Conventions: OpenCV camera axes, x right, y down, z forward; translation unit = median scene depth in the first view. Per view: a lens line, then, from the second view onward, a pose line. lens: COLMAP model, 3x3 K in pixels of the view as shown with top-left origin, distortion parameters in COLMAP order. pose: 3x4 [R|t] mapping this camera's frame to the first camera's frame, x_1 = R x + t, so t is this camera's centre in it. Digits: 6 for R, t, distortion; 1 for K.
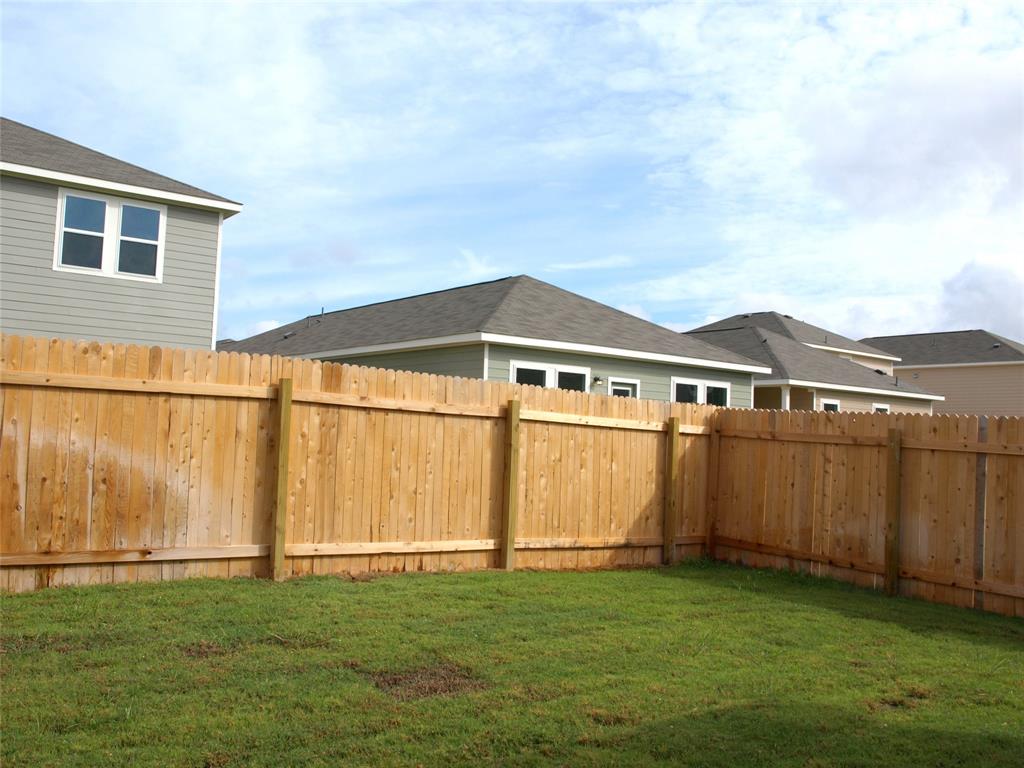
lens RADIAL K [[888.1, 0, 502.0], [0, 888.1, 383.6], [0, 0, 1]] dist [-0.108243, 0.049955]
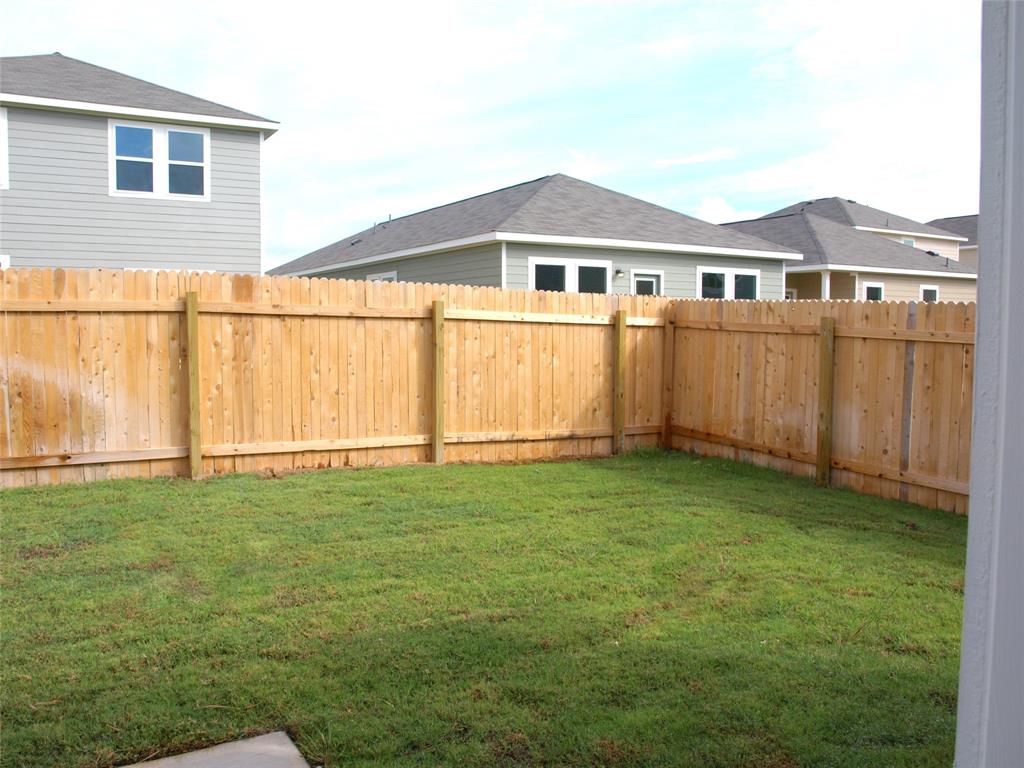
lens RADIAL K [[815.9, 0, 519.6], [0, 815.9, 374.2], [0, 0, 1]] dist [-0.112552, 0.061557]
pose [[0.992382, -0.026727, -0.120267, 0.229460], [0.040841, 0.992354, 0.116467, -0.003141], [0.116235, -0.120492, 0.985886, 0.073155]]
